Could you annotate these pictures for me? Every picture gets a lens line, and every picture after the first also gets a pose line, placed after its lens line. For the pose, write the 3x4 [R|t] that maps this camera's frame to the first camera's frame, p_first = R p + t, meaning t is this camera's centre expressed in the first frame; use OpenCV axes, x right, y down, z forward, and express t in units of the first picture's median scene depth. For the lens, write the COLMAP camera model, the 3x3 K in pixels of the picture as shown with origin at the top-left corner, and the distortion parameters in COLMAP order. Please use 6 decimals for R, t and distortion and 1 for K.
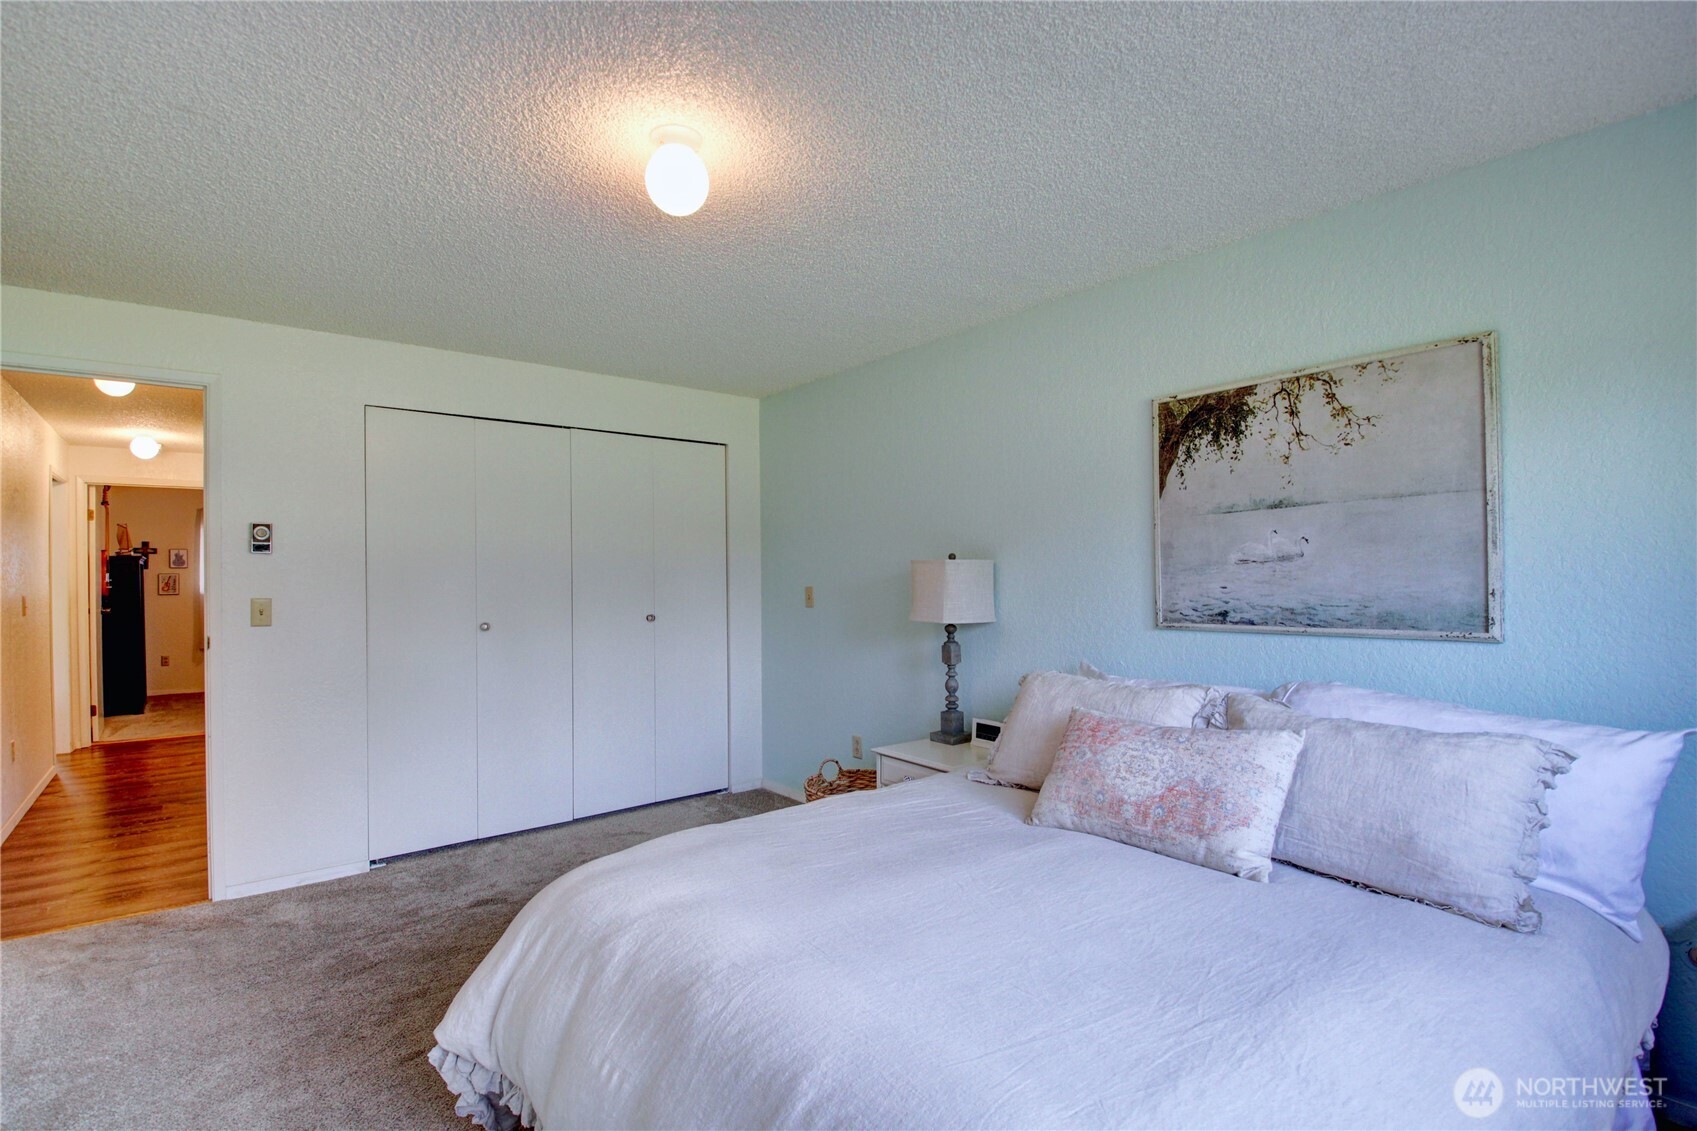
lens RADIAL K [[796.5, 0, 841.3], [0, 796.5, 571.7], [0, 0, 1]] dist [0.002139, -0.000087]
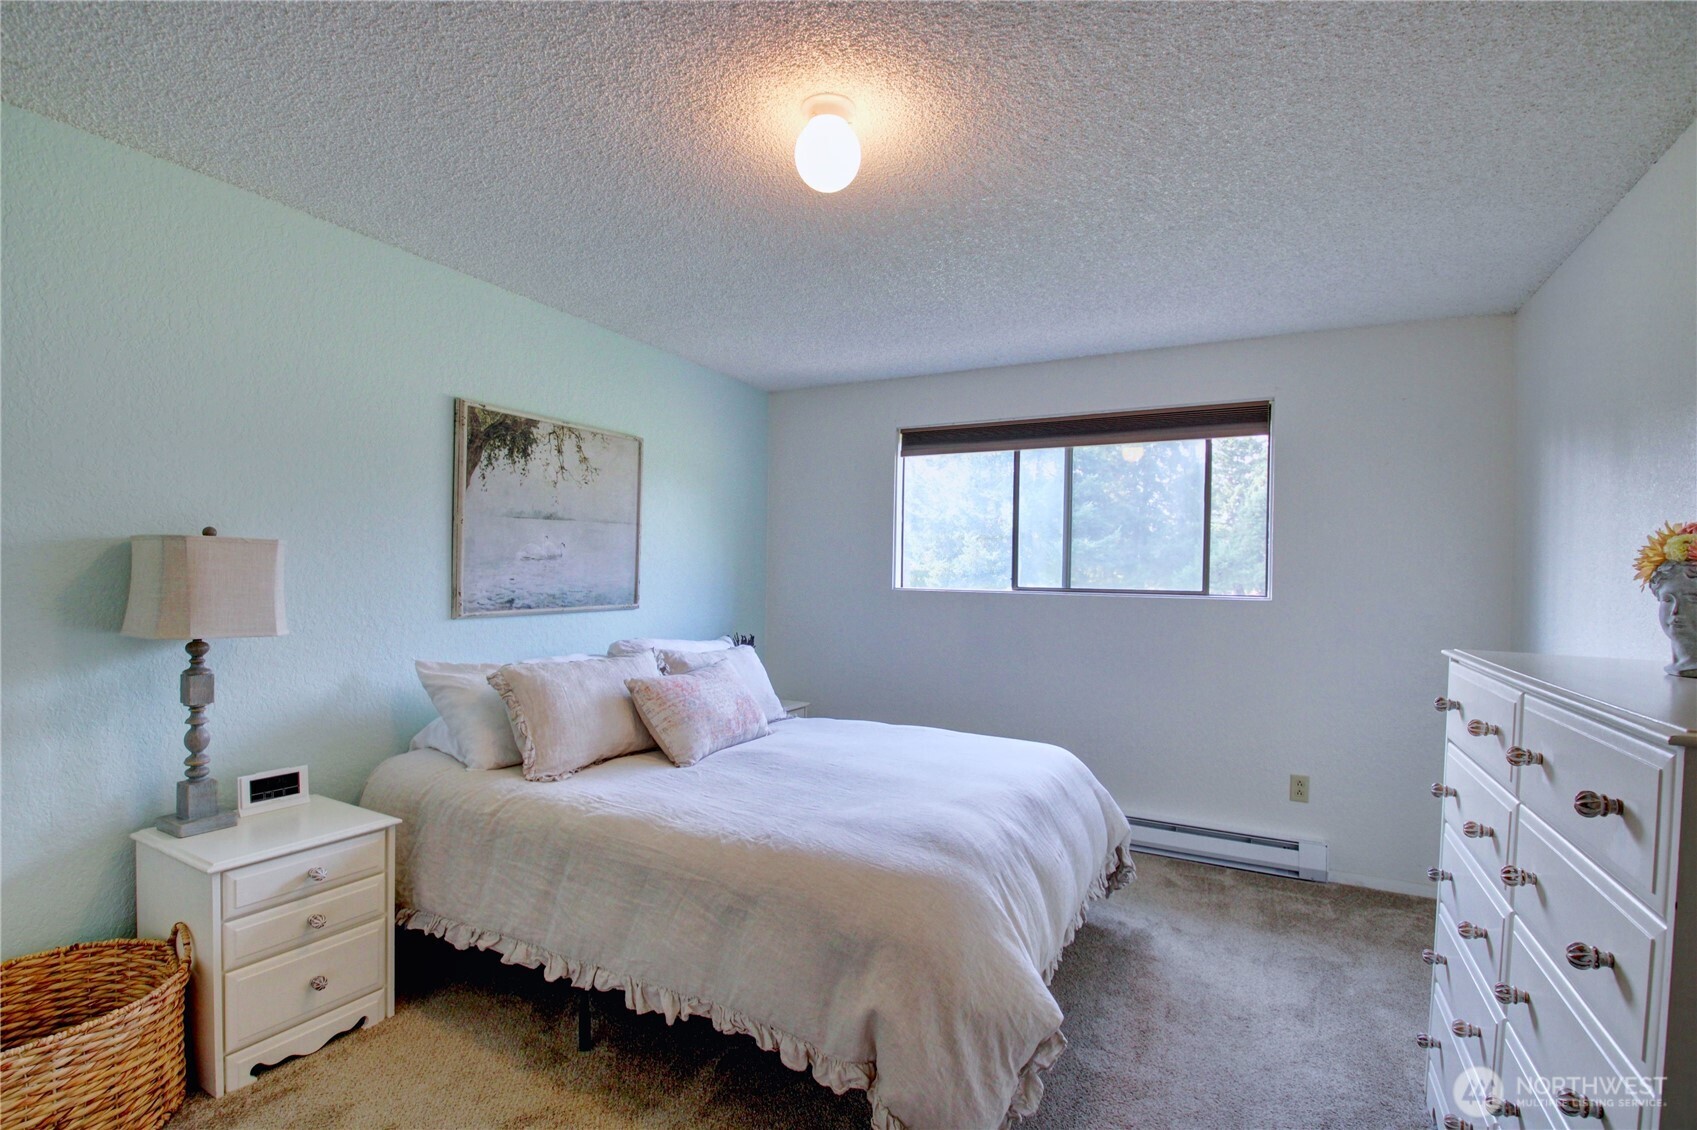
lens RADIAL K [[796.5, 0, 840.0], [0, 796.5, 568.5], [0, 0, 1]] dist [0.002139, -0.000087]
pose [[-0.396551, 0.007255, 0.917984, -0.830785], [-0.019584, 0.999674, -0.016361, 0.013670], [-0.917804, -0.024466, -0.396280, 1.039292]]
